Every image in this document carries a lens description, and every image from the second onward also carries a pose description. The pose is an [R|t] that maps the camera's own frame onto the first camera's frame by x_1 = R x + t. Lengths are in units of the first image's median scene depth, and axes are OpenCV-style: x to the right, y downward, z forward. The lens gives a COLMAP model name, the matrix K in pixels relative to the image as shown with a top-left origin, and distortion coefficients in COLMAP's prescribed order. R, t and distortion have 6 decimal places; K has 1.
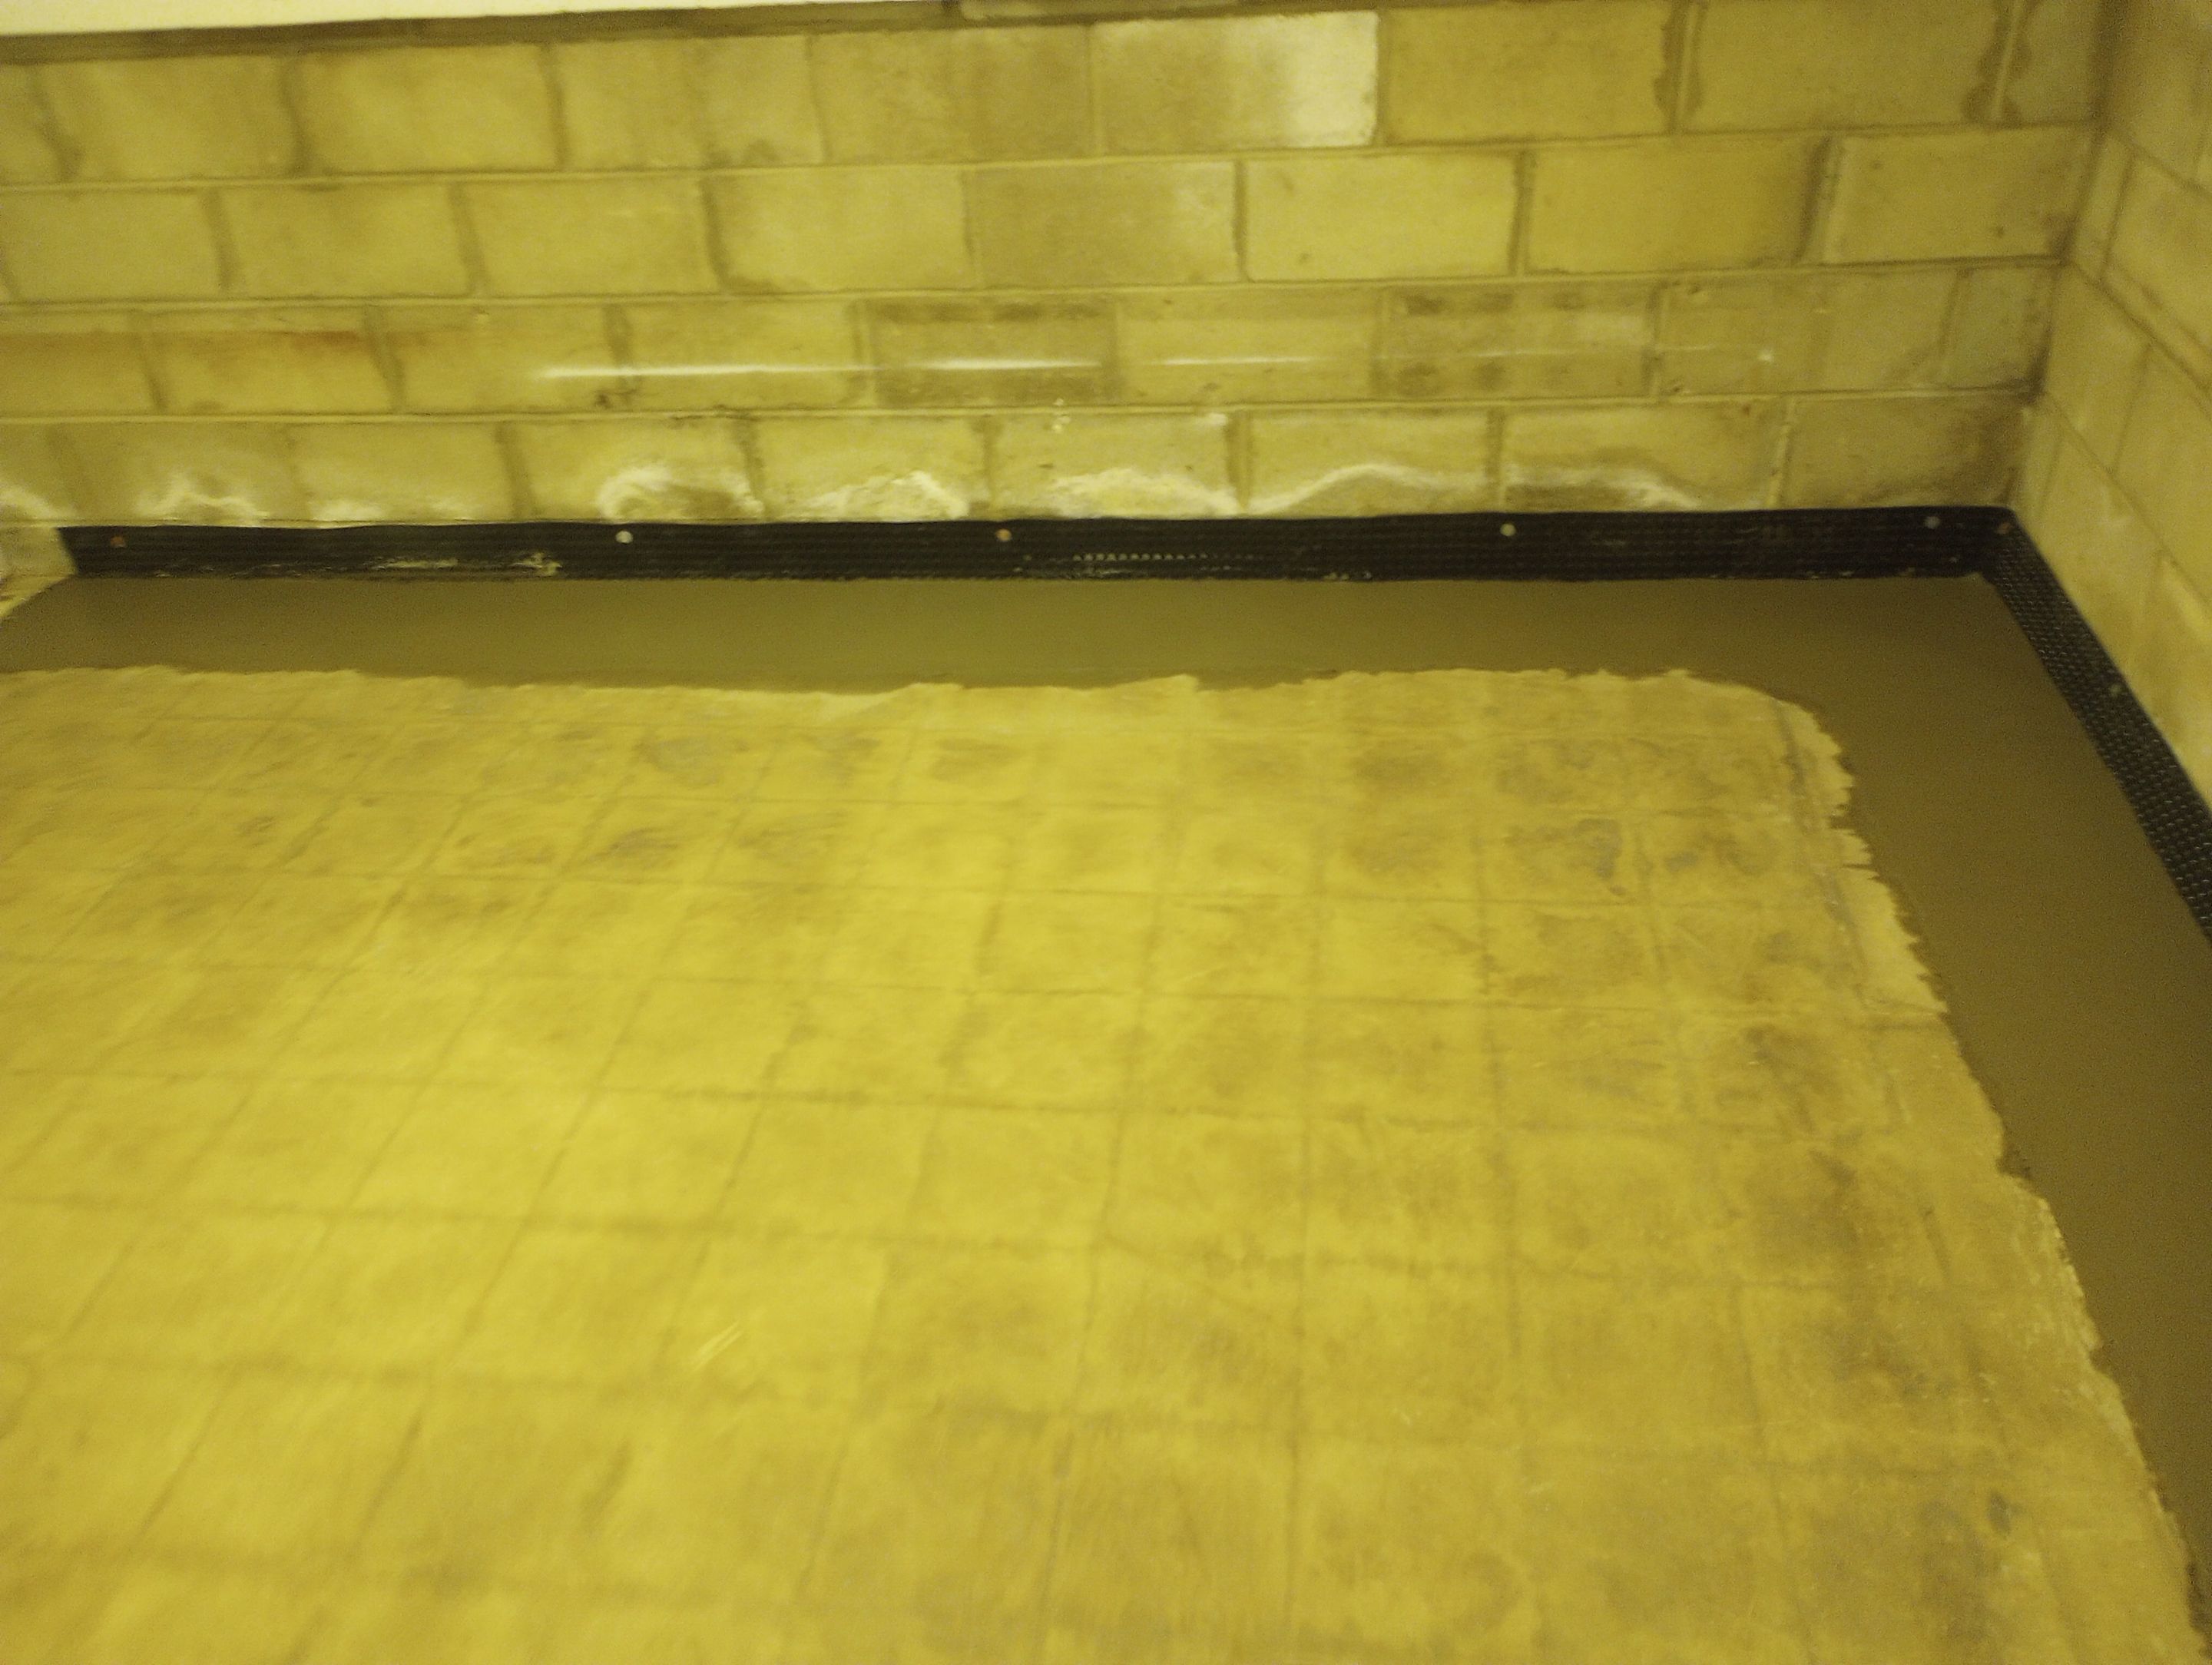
lens RADIAL K [[1842.3, 0, 1093.6], [0, 1842.3, 837.4], [0, 0, 1]] dist [0.079309, -0.073906]
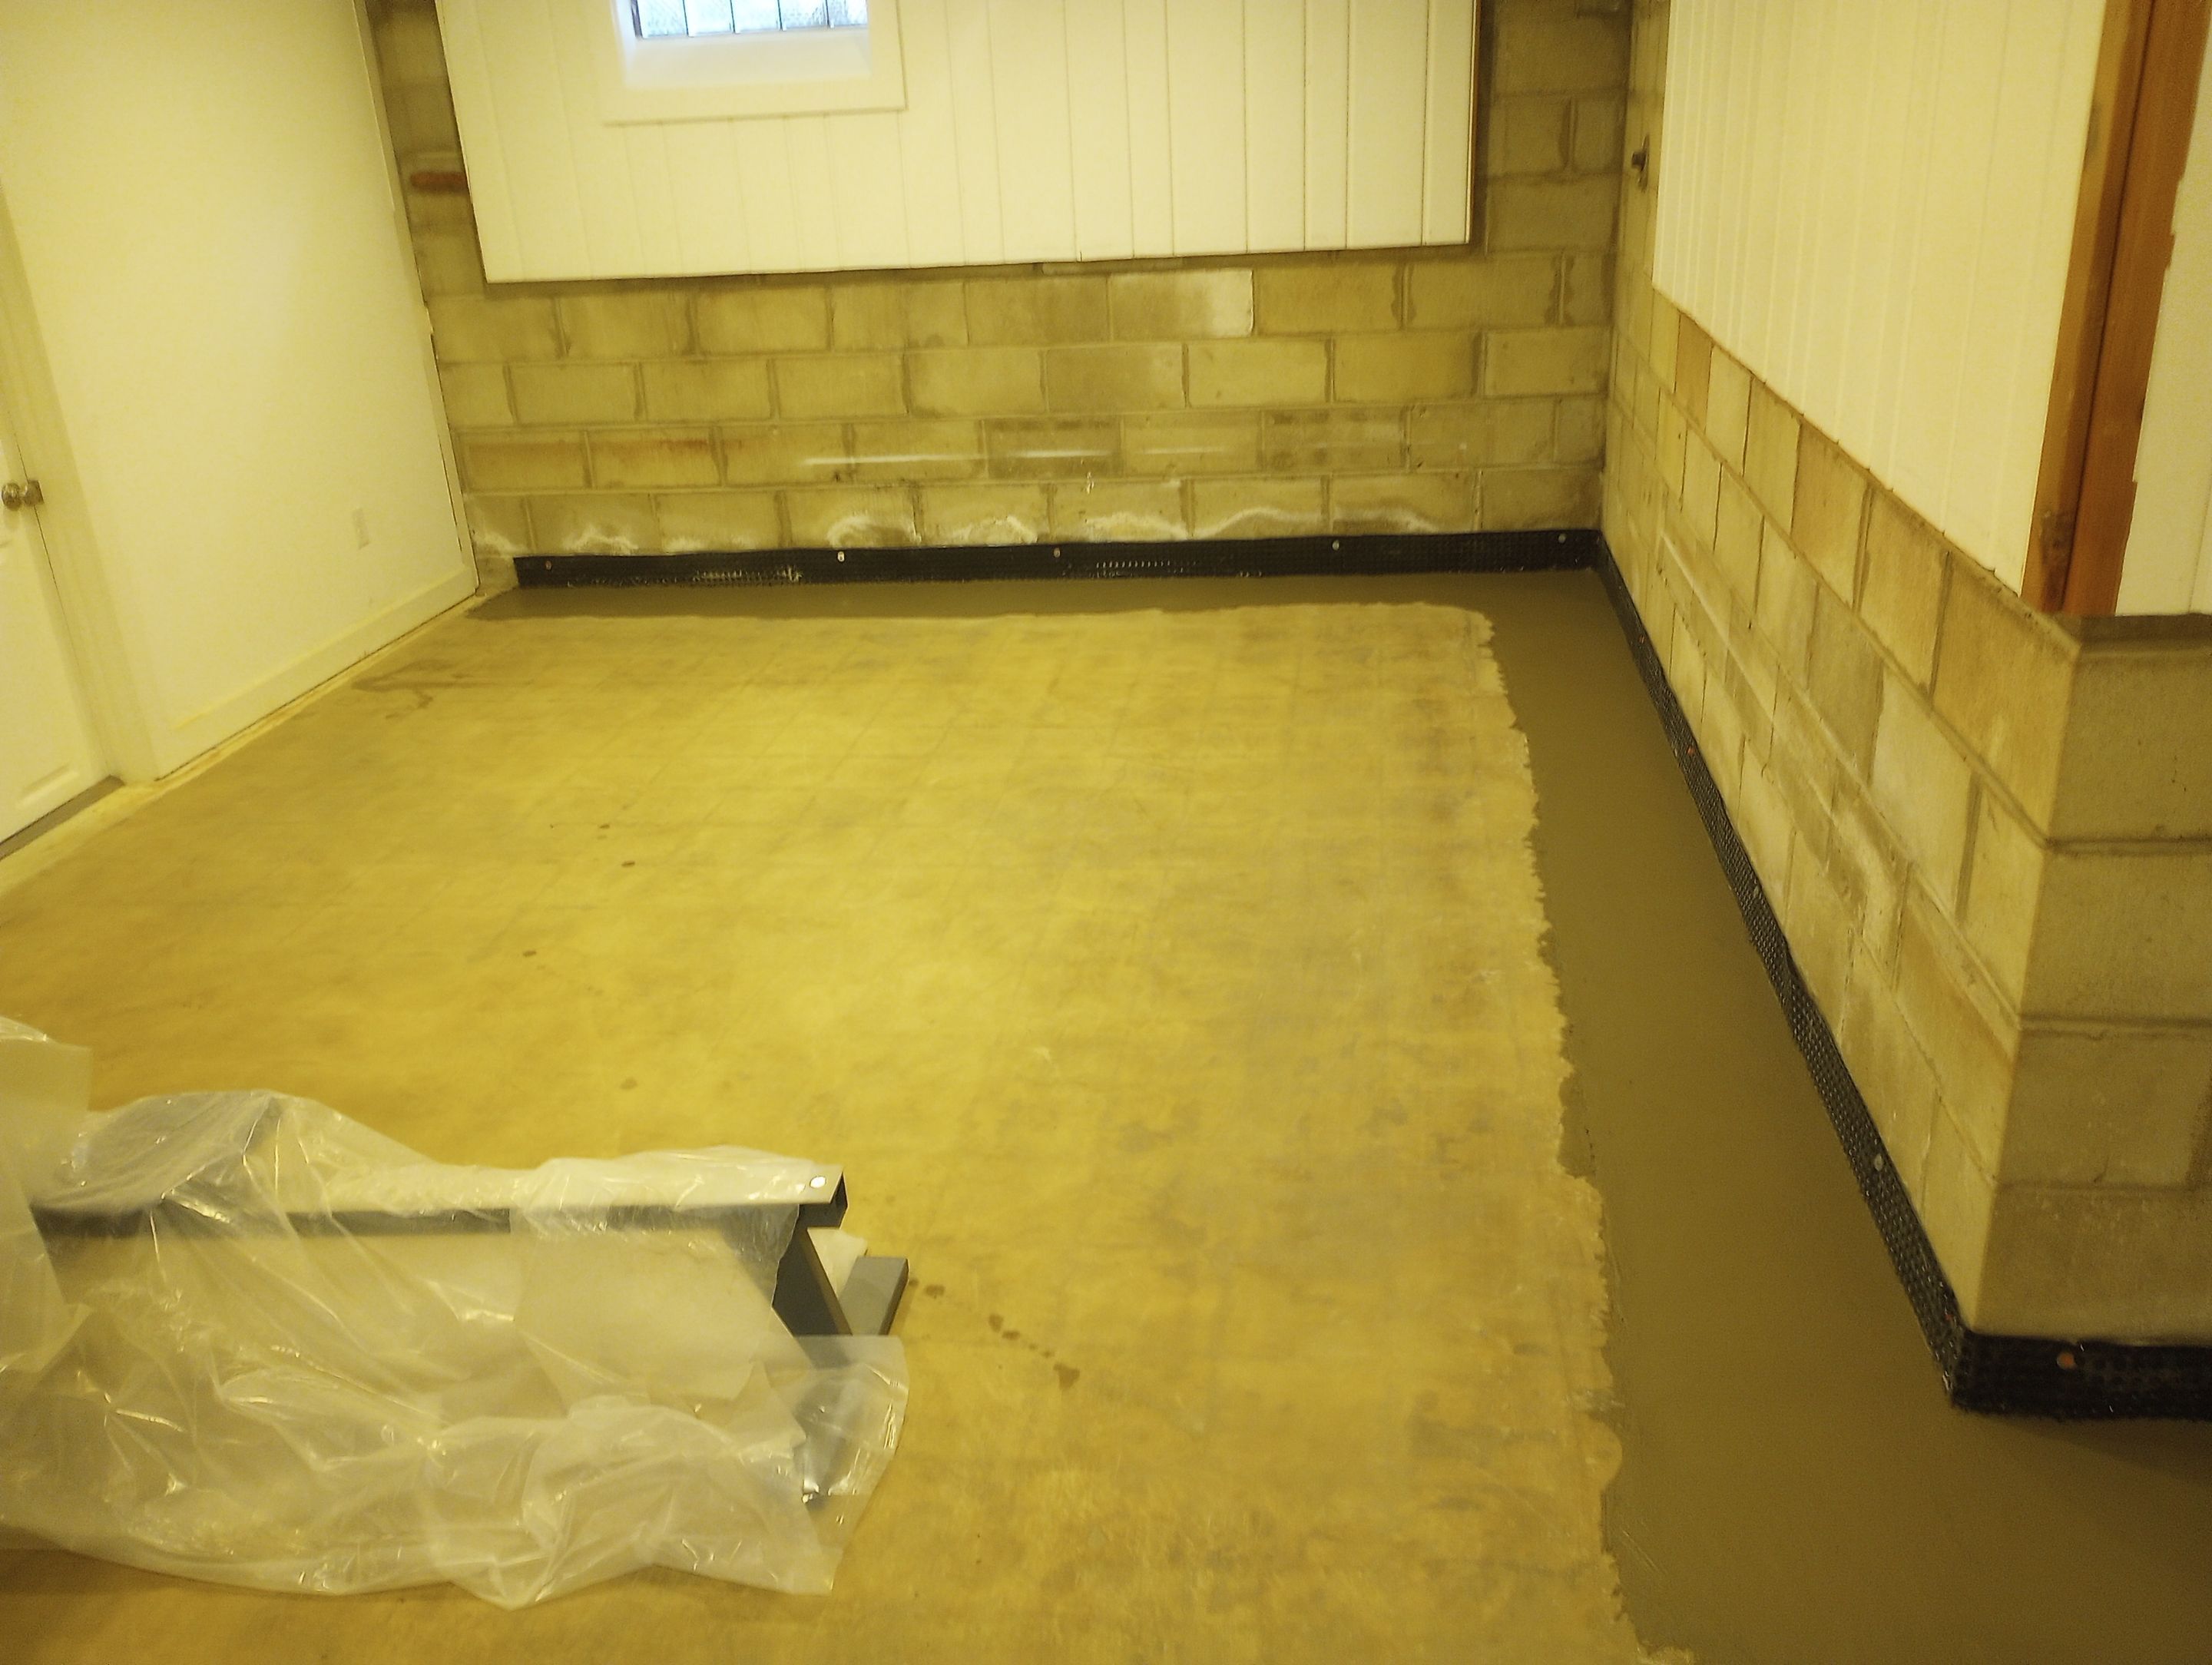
lens RADIAL K [[1842.3, 0, 1093.6], [0, 1842.3, 837.4], [0, 0, 1]] dist [0.079309, -0.073906]
pose [[0.999912, 0.010224, -0.008501, 0.005256], [-0.011573, 0.984008, -0.177750, 0.452404], [0.006548, 0.177833, 0.984039, -0.750848]]
